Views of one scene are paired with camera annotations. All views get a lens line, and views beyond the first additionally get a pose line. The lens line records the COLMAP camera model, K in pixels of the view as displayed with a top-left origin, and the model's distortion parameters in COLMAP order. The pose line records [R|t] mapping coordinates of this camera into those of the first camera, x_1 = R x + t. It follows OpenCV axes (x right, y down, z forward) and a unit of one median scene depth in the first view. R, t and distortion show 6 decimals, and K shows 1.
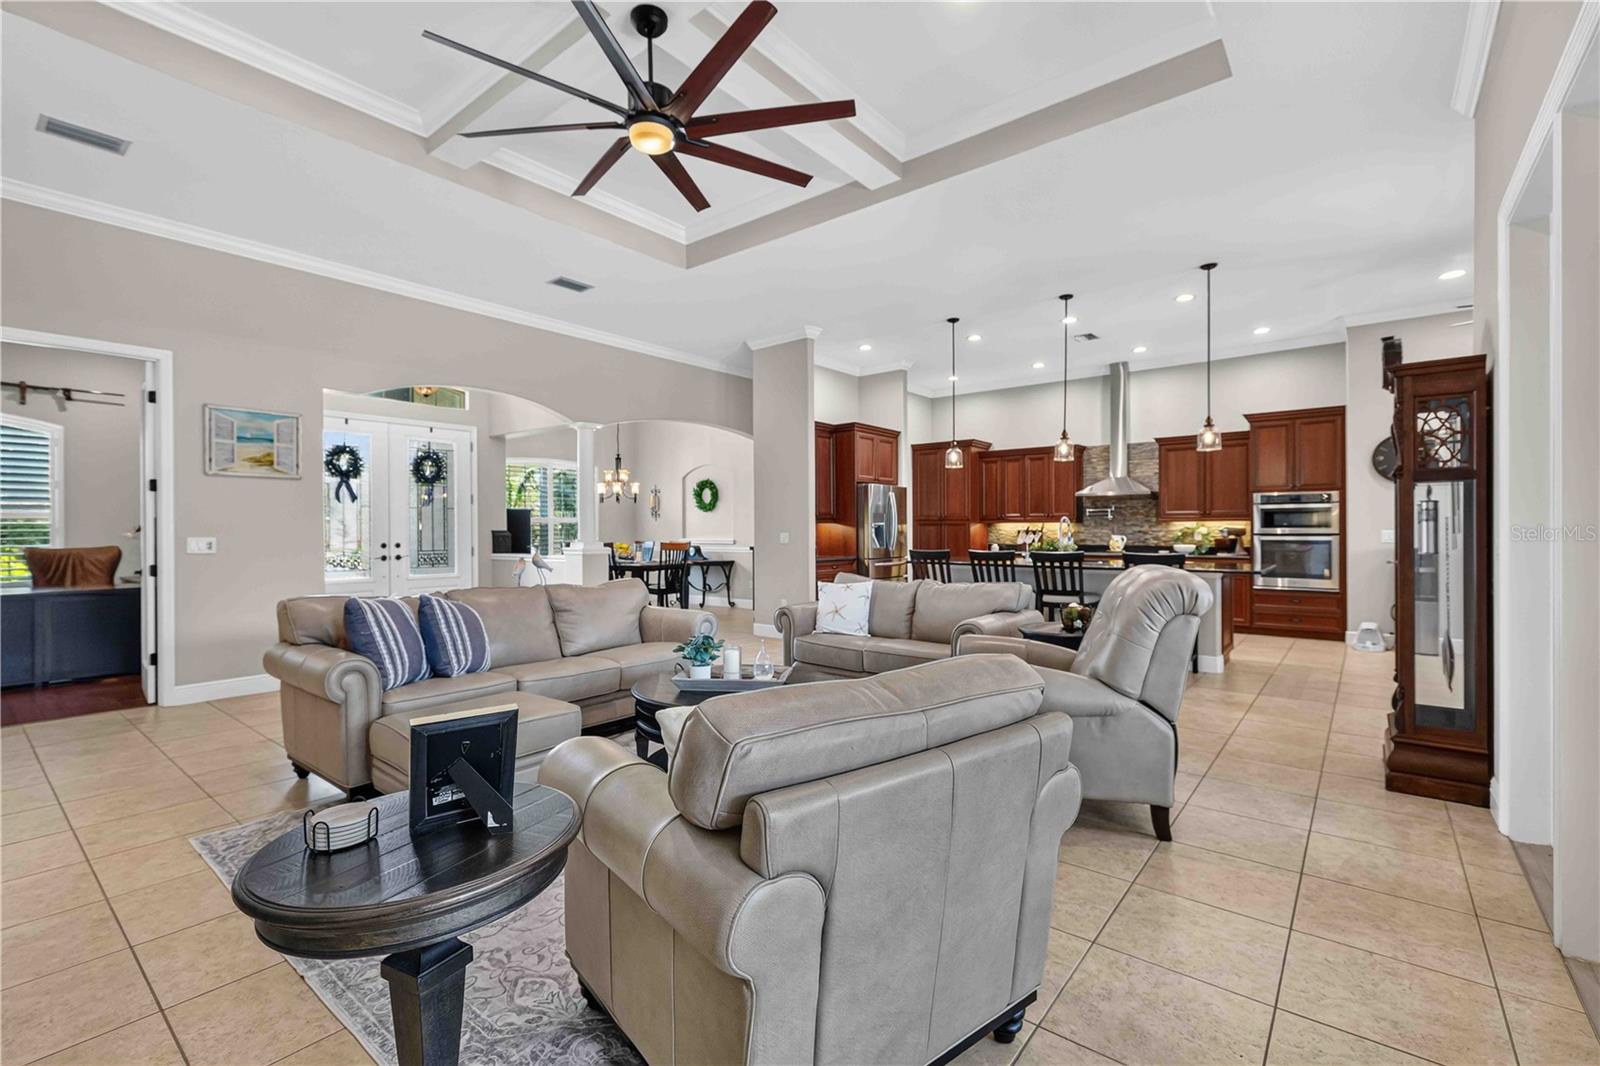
lens RADIAL K [[692.4, 0, 787.5], [0, 692.4, 530.3], [0, 0, 1]] dist [0.003320, 0.000947]
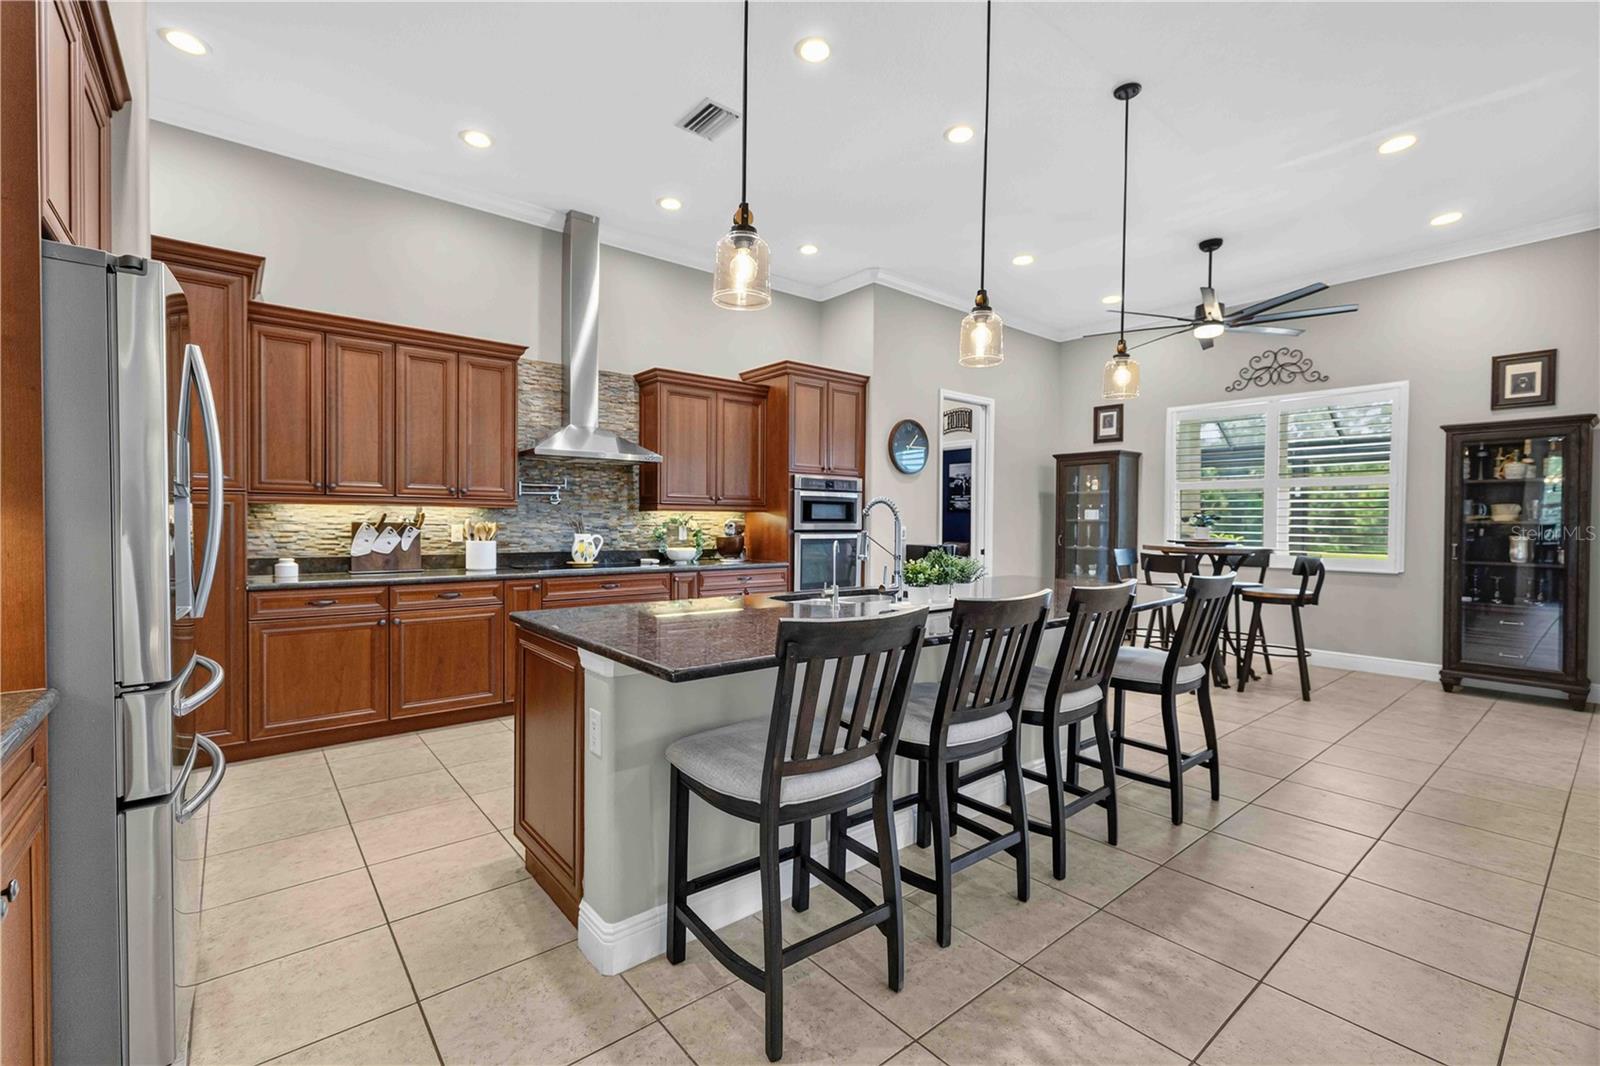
lens RADIAL K [[692.4, 0, 799.3], [0, 692.4, 531.8], [0, 0, 1]] dist [0.003320, 0.000947]
pose [[0.188487, -0.010933, 0.982015, -0.027341], [-0.006967, 0.999898, 0.012469, -0.002238], [-0.982051, -0.009192, 0.188391, 0.772891]]
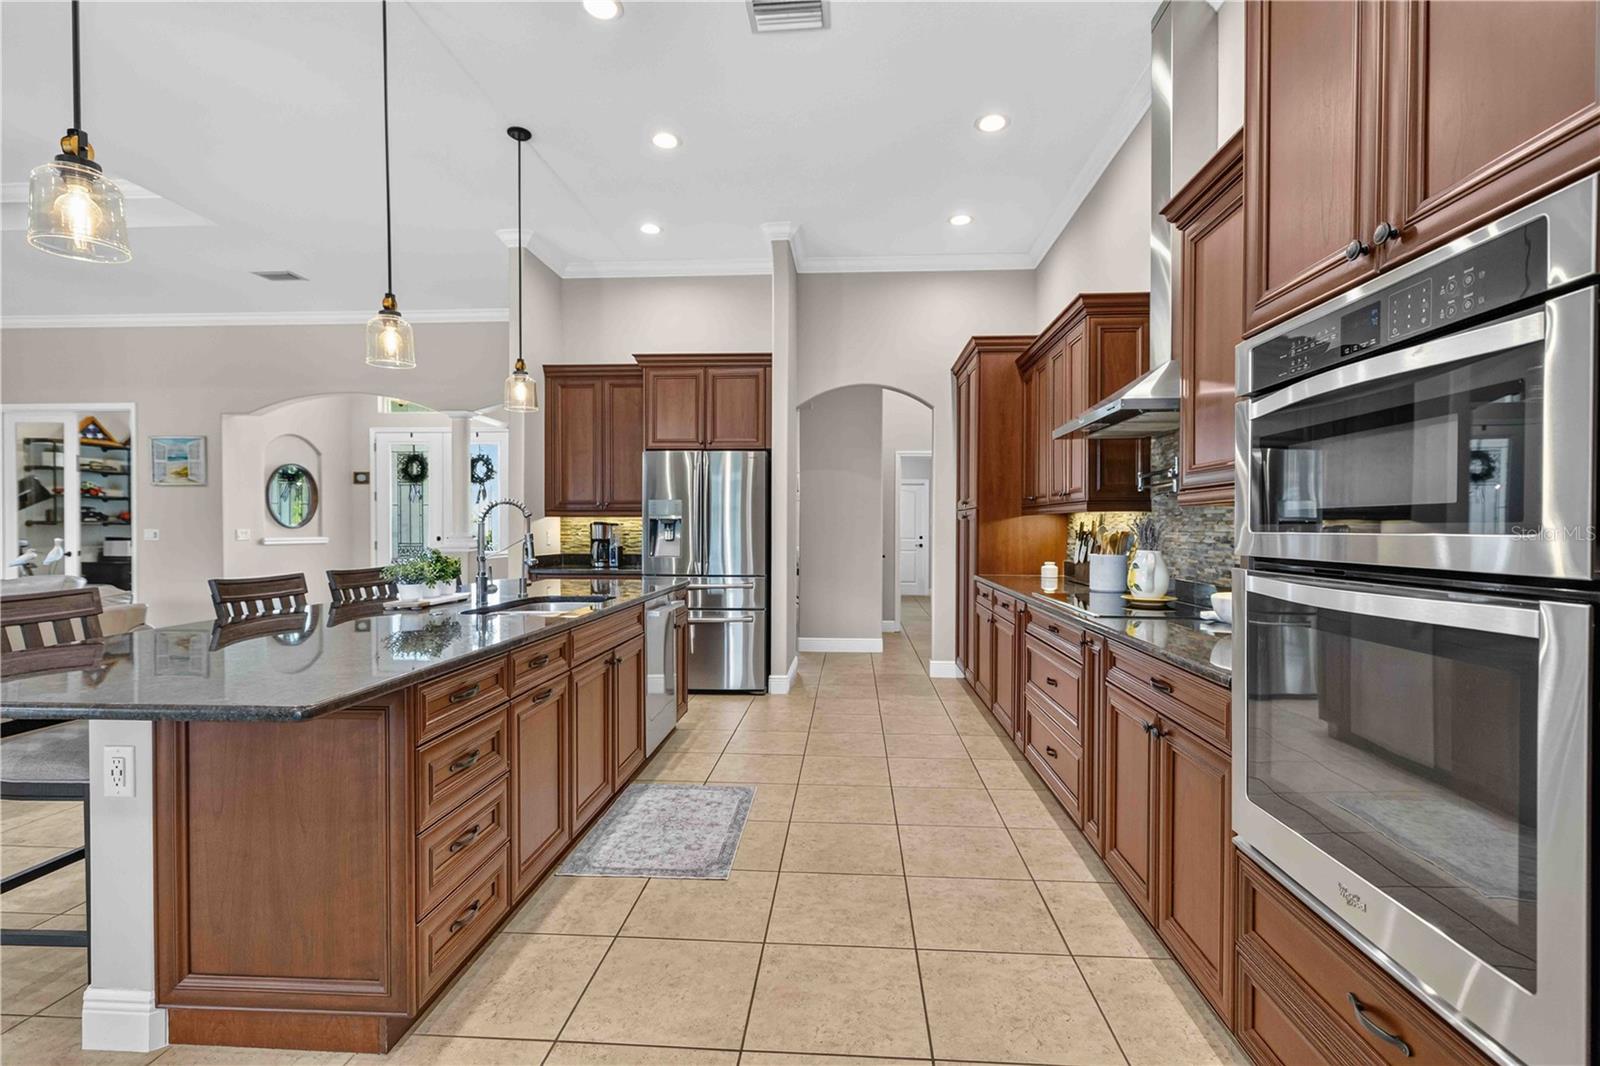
lens RADIAL K [[730.4, 0, 804.3], [0, 730.4, 536.6], [0, 0, 1]] dist [0.005278, 0.000206]
pose [[0.590877, 0.014346, -0.806634, 0.710769], [-0.004507, 0.999885, 0.014482, -0.002705], [0.806749, -0.004922, 0.590874, 0.730948]]
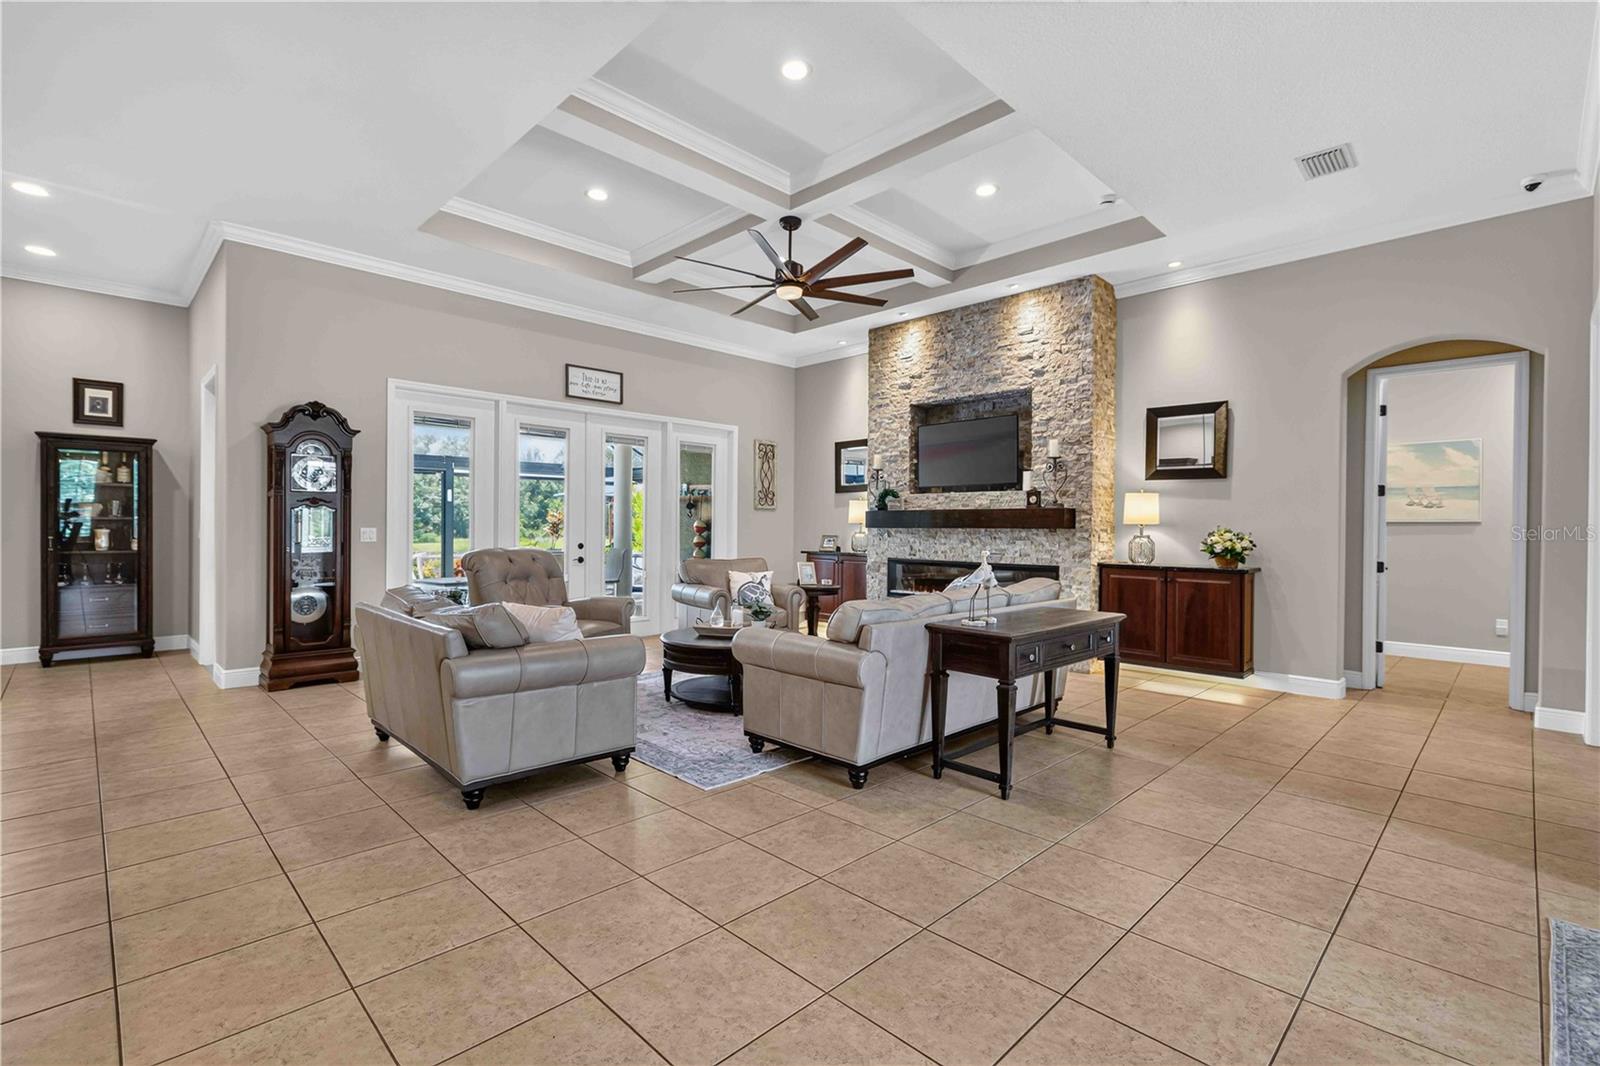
lens RADIAL K [[730.4, 0, 800.2], [0, 730.4, 526.7], [0, 0, 1]] dist [0.005278, 0.000206]
pose [[-0.995342, -0.005871, 0.096227, -0.156613], [-0.005731, 0.999982, 0.001736, -0.004045], [-0.096236, 0.001177, -0.995358, 1.016207]]
